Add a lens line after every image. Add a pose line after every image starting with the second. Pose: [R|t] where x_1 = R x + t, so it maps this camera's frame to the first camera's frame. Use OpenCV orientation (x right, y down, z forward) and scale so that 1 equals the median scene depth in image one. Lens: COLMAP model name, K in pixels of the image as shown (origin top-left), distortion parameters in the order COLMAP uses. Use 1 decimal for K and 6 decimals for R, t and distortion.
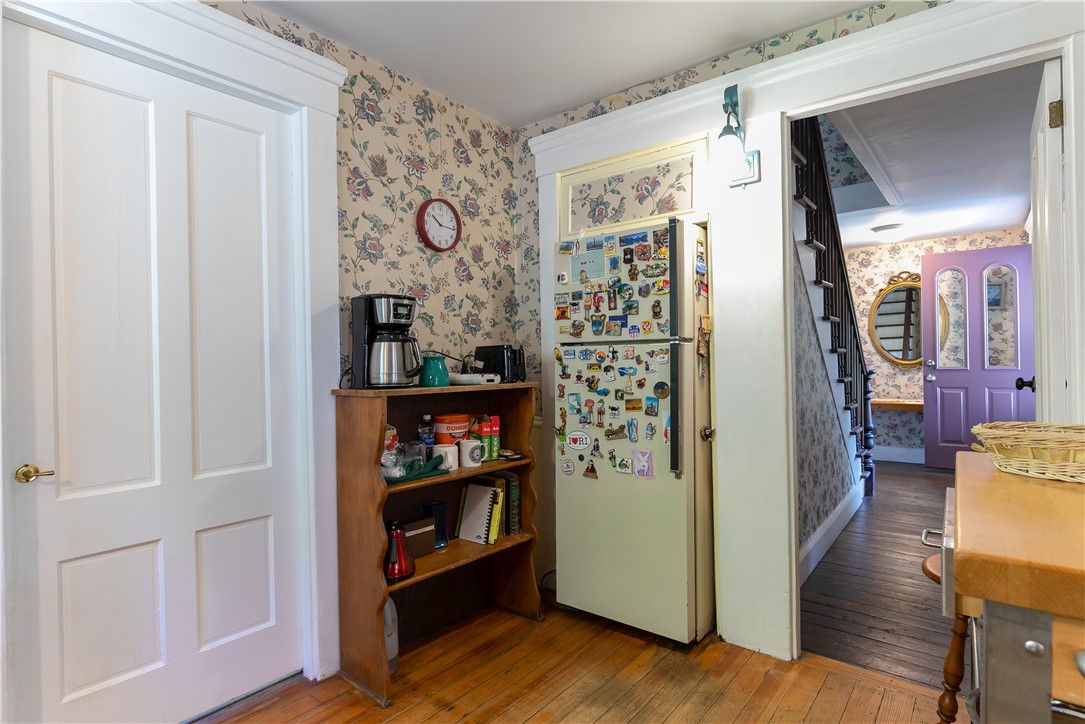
lens RADIAL K [[555.9, 0, 545.7], [0, 555.9, 360.8], [0, 0, 1]] dist [-0.003102, 0.000987]
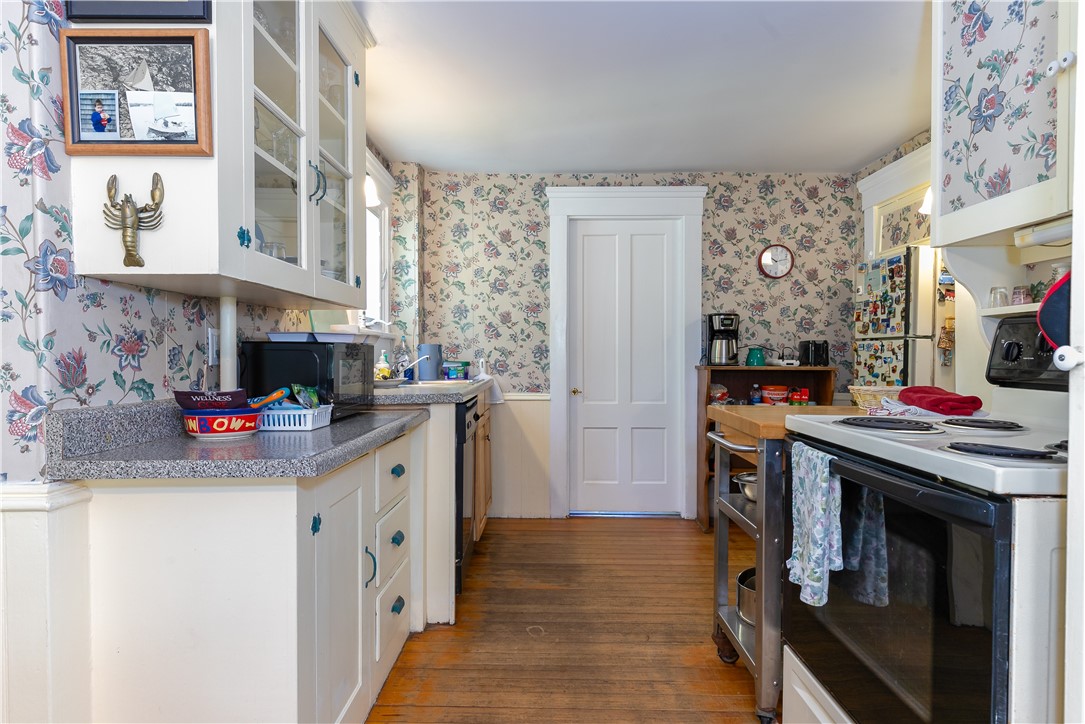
lens RADIAL K [[609.7, 0, 548.0], [0, 609.7, 361.2], [0, 0, 1]] dist [-0.000260, 0.001978]
pose [[0.611284, 0.025222, -0.791010, 0.807789], [-0.009345, 0.999652, 0.024653, -0.007335], [0.791356, -0.007678, 0.611307, -0.550739]]
